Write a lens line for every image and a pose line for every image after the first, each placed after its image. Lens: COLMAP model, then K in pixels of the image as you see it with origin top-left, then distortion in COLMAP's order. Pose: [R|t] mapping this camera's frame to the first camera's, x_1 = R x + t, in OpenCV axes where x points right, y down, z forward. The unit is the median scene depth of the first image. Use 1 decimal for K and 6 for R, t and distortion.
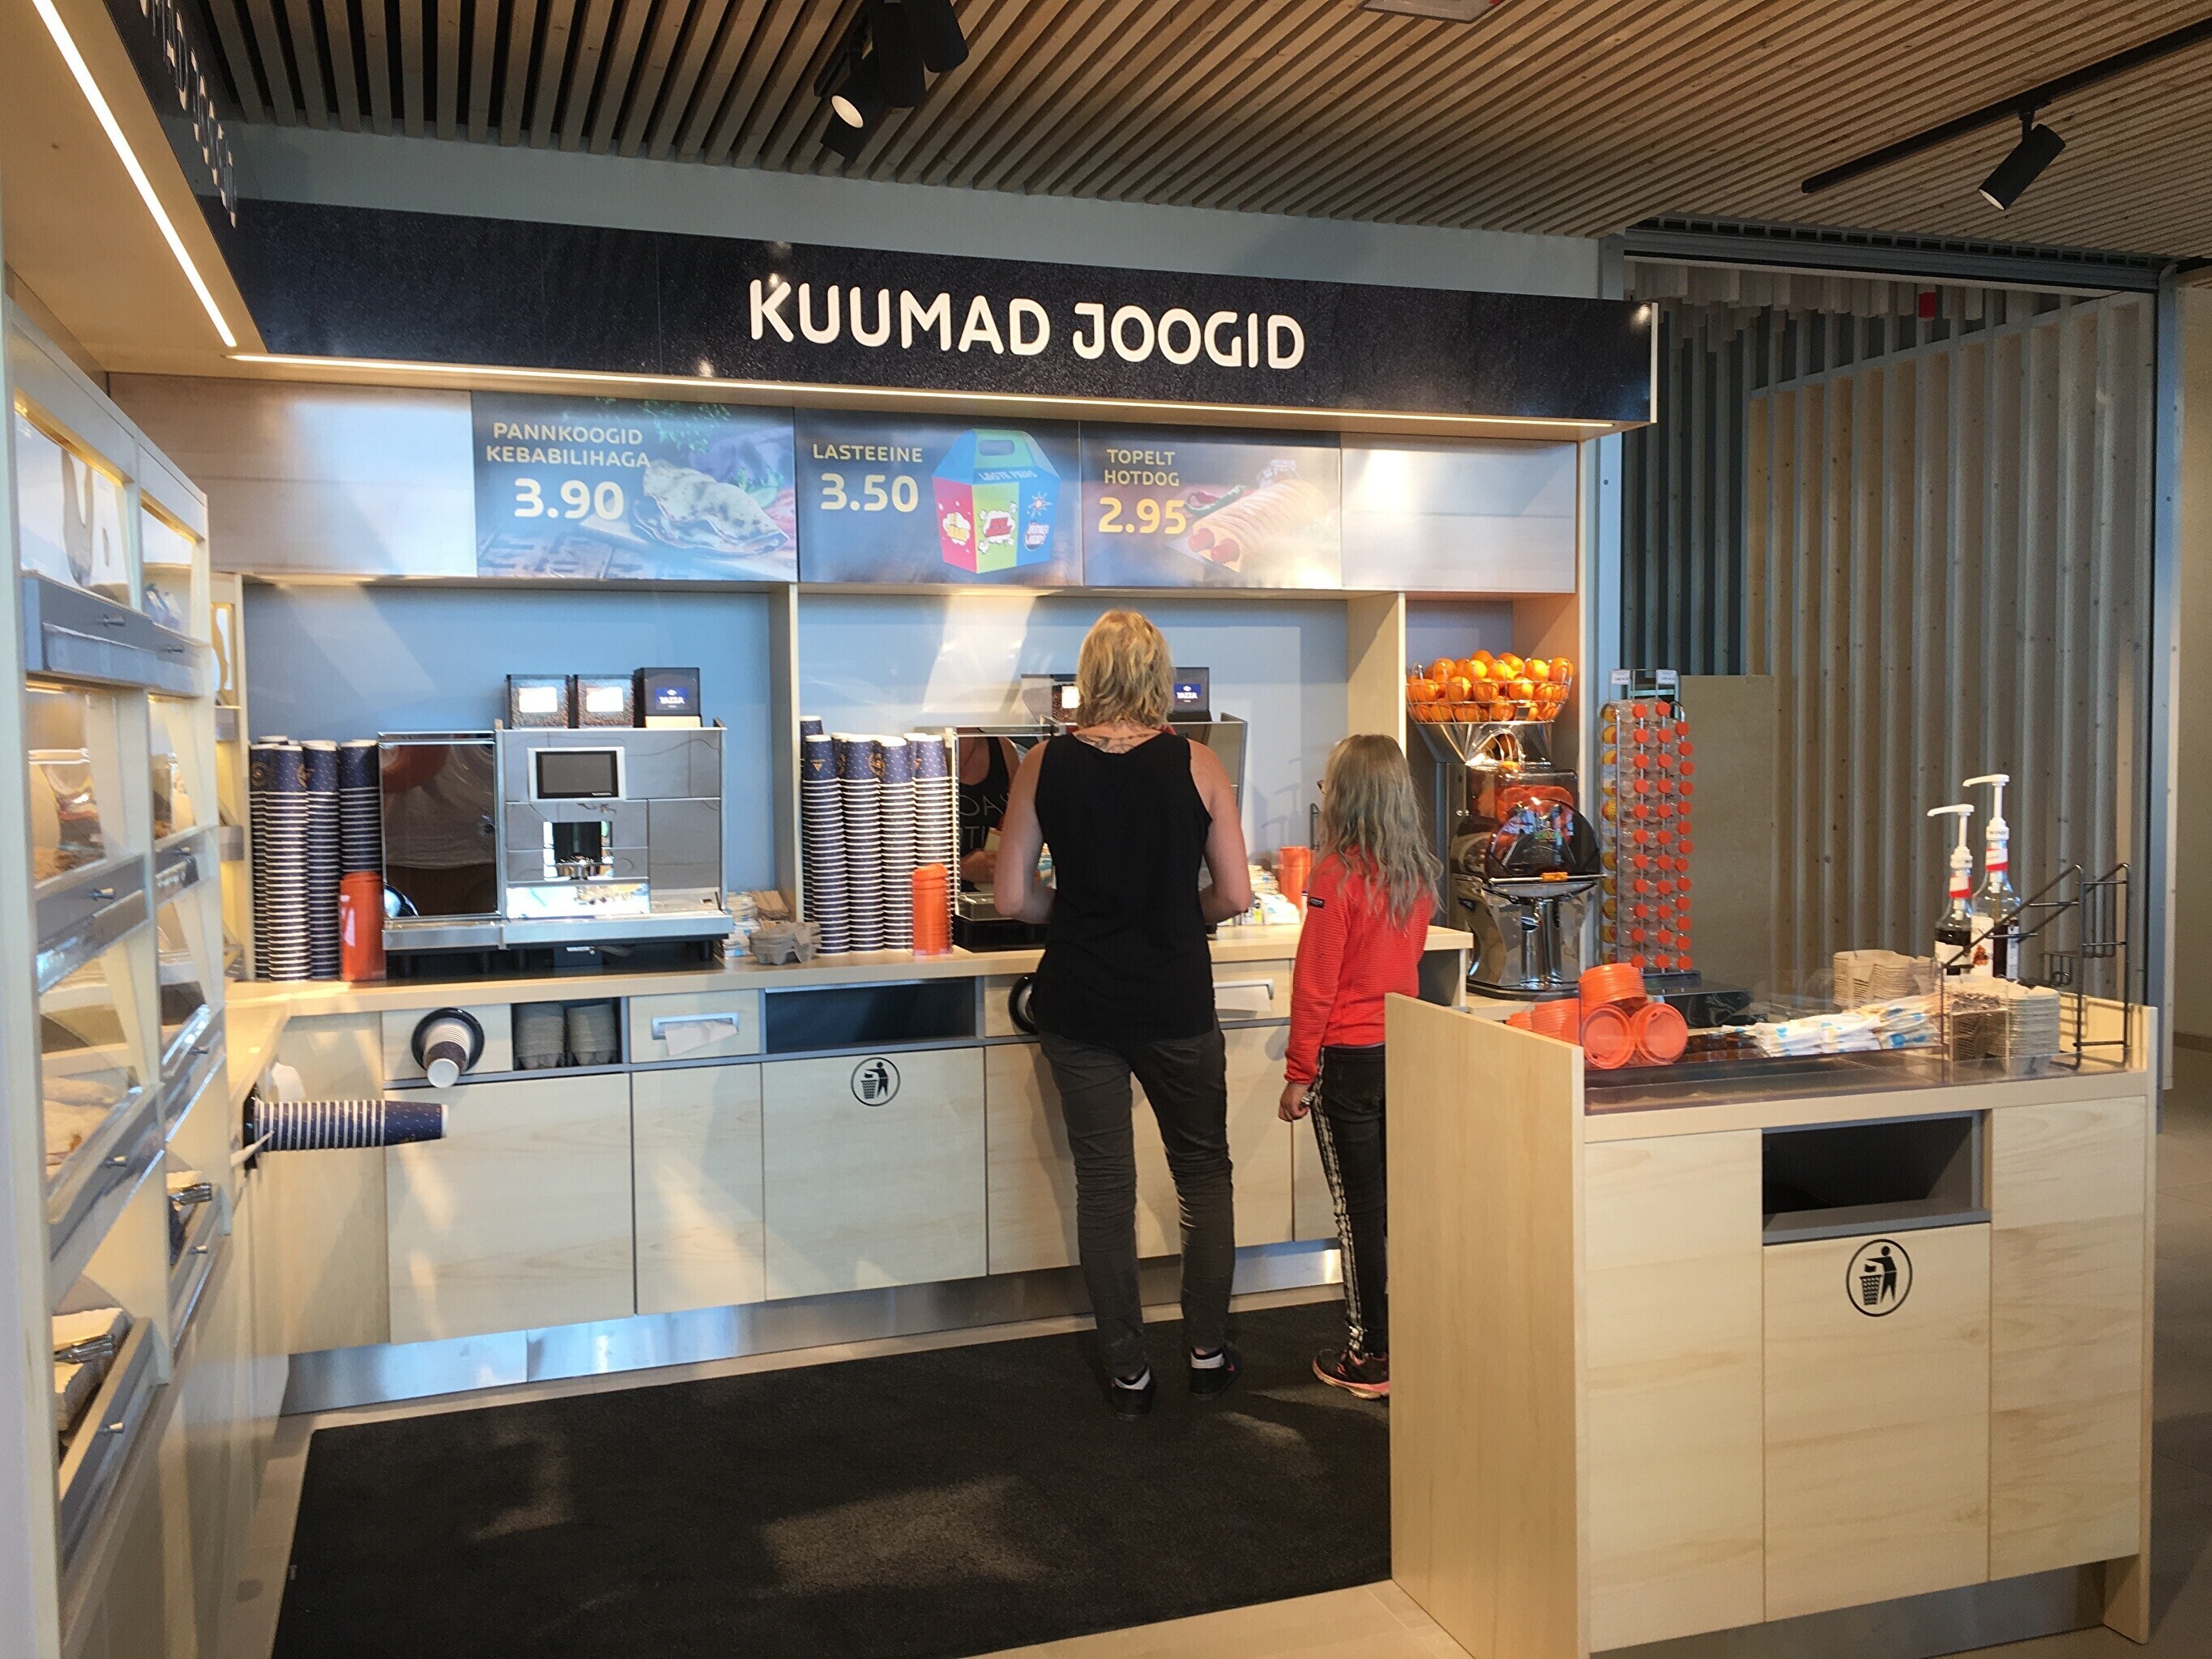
lens RADIAL K [[1899.4, 0, 1107.6], [0, 1899.4, 838.9], [0, 0, 1]] dist [0.079728, -0.107971]
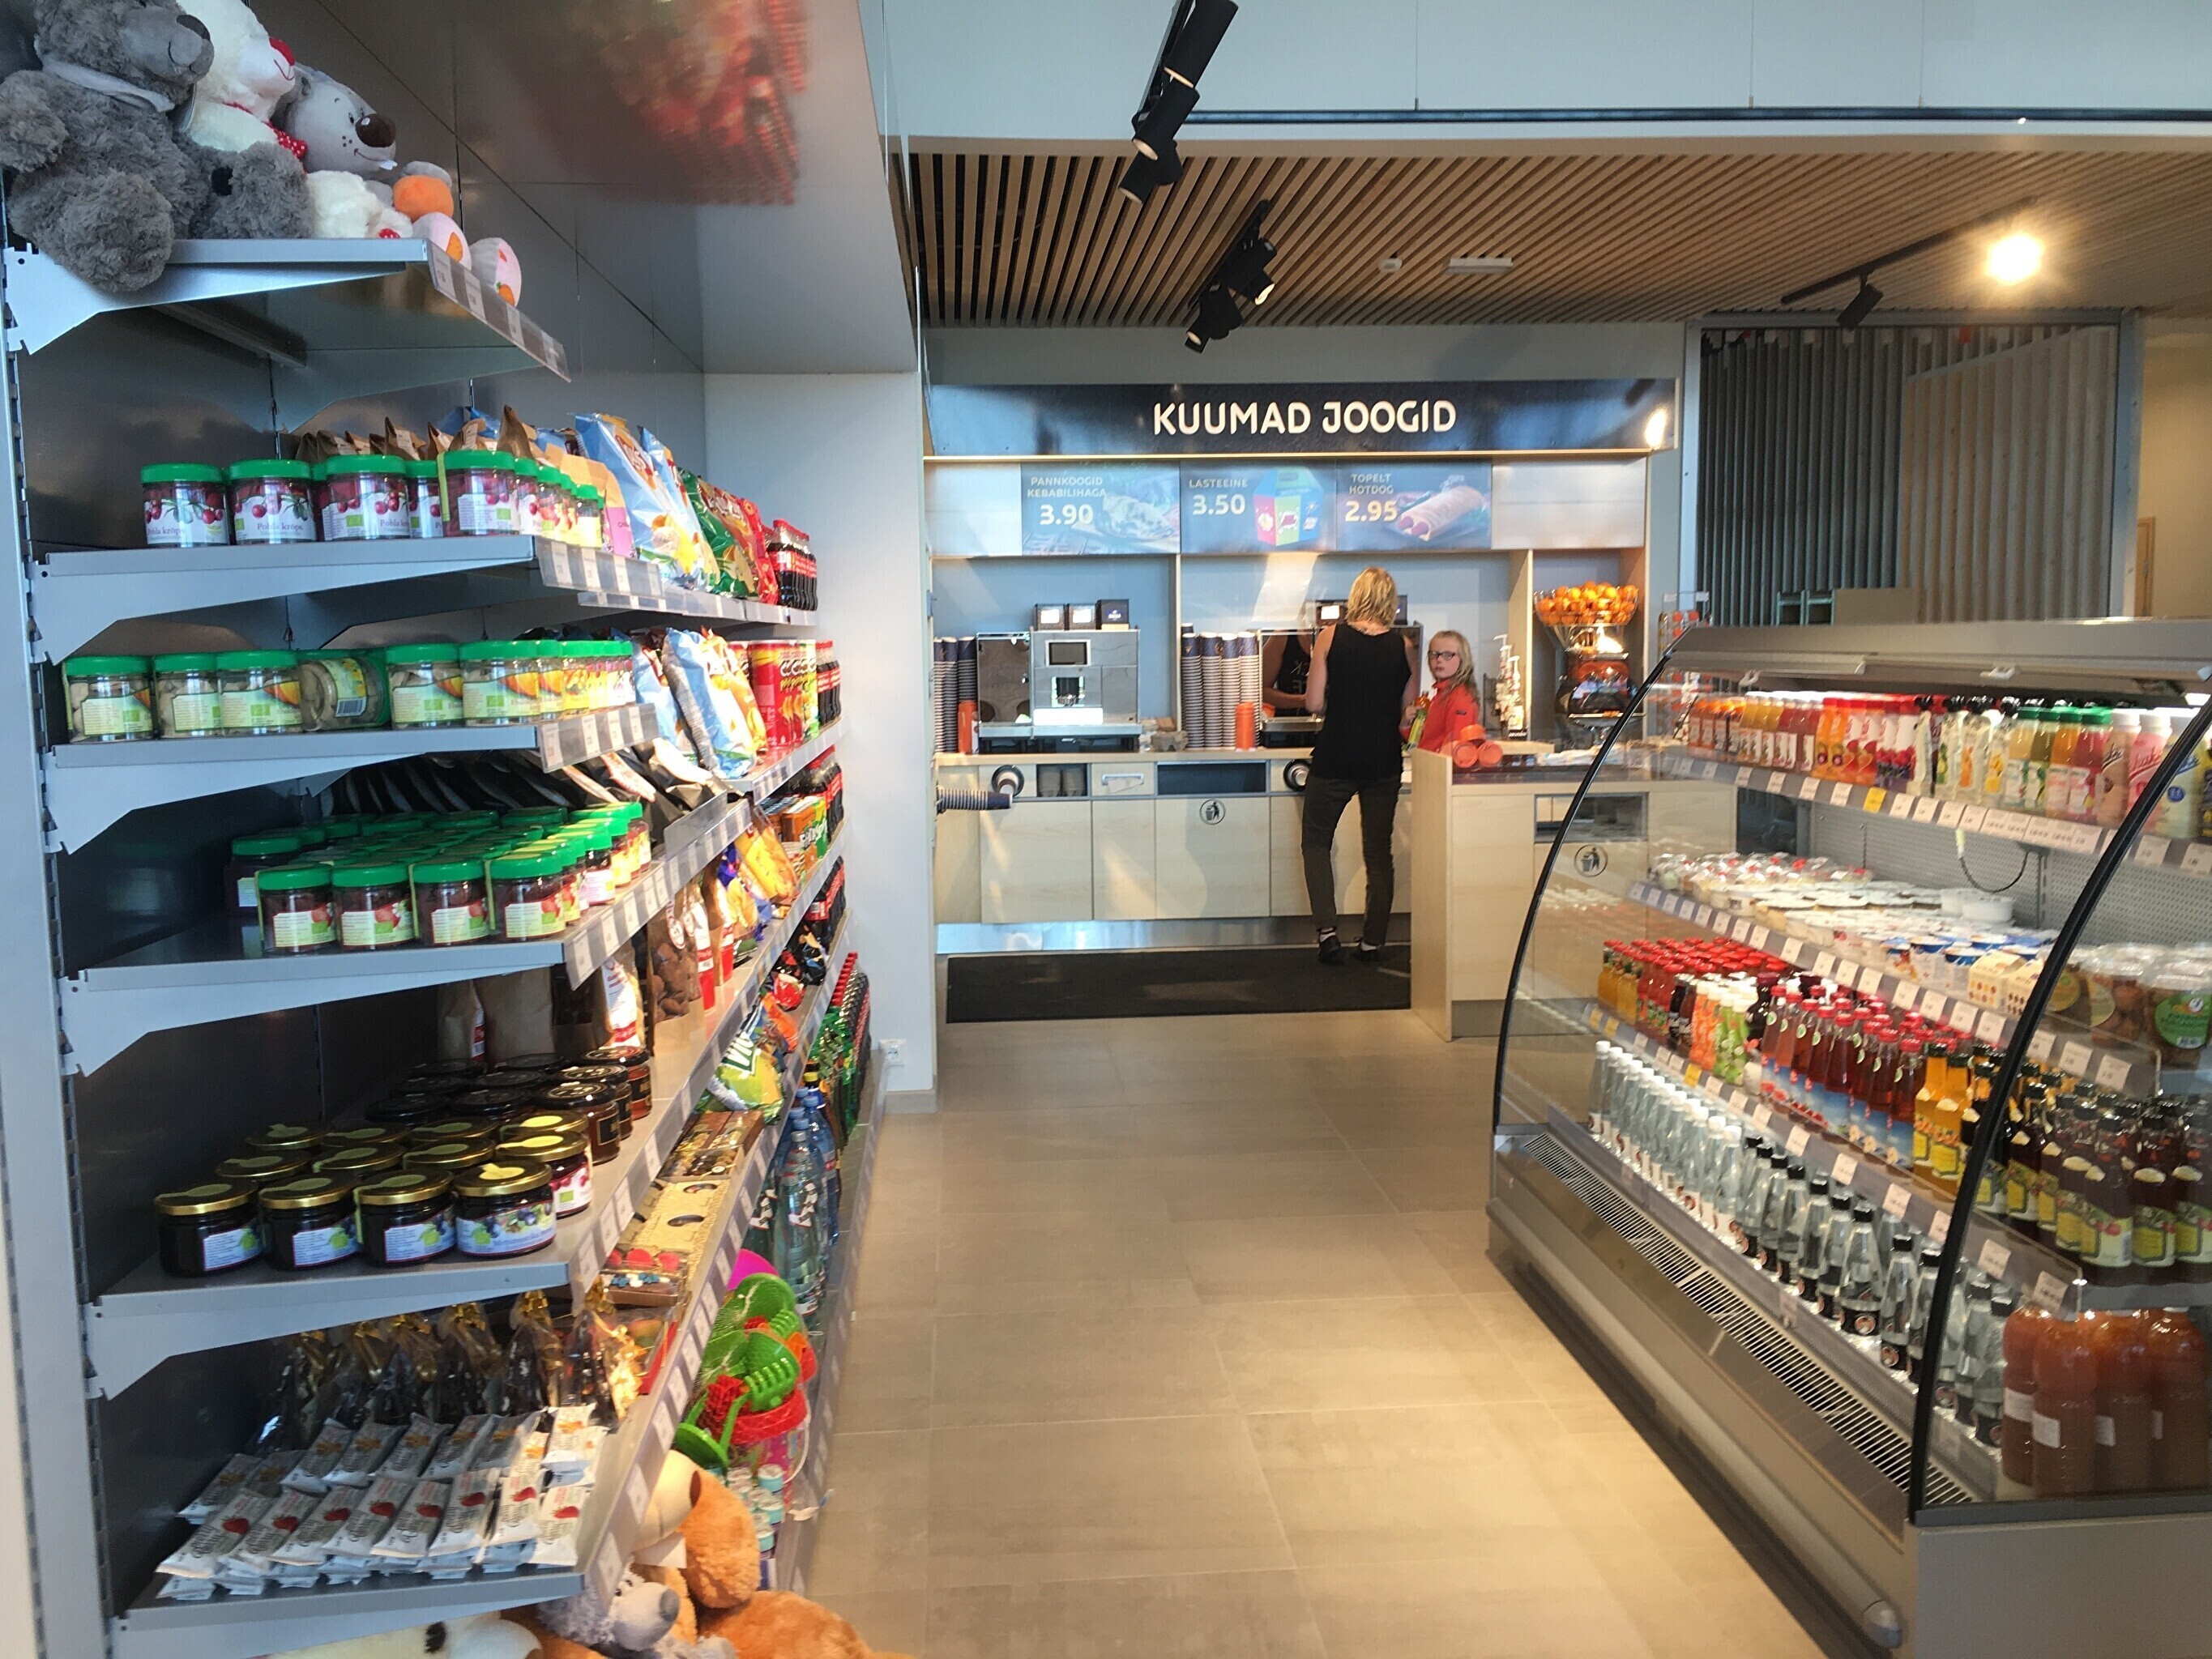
lens RADIAL K [[1899.4, 0, 1107.6], [0, 1899.4, 838.9], [0, 0, 1]] dist [0.079728, -0.107971]
pose [[0.966991, 0.025100, -0.253573, 0.265235], [-0.012131, 0.998543, 0.052579, 0.053367], [0.254523, -0.047767, 0.965886, -0.898928]]
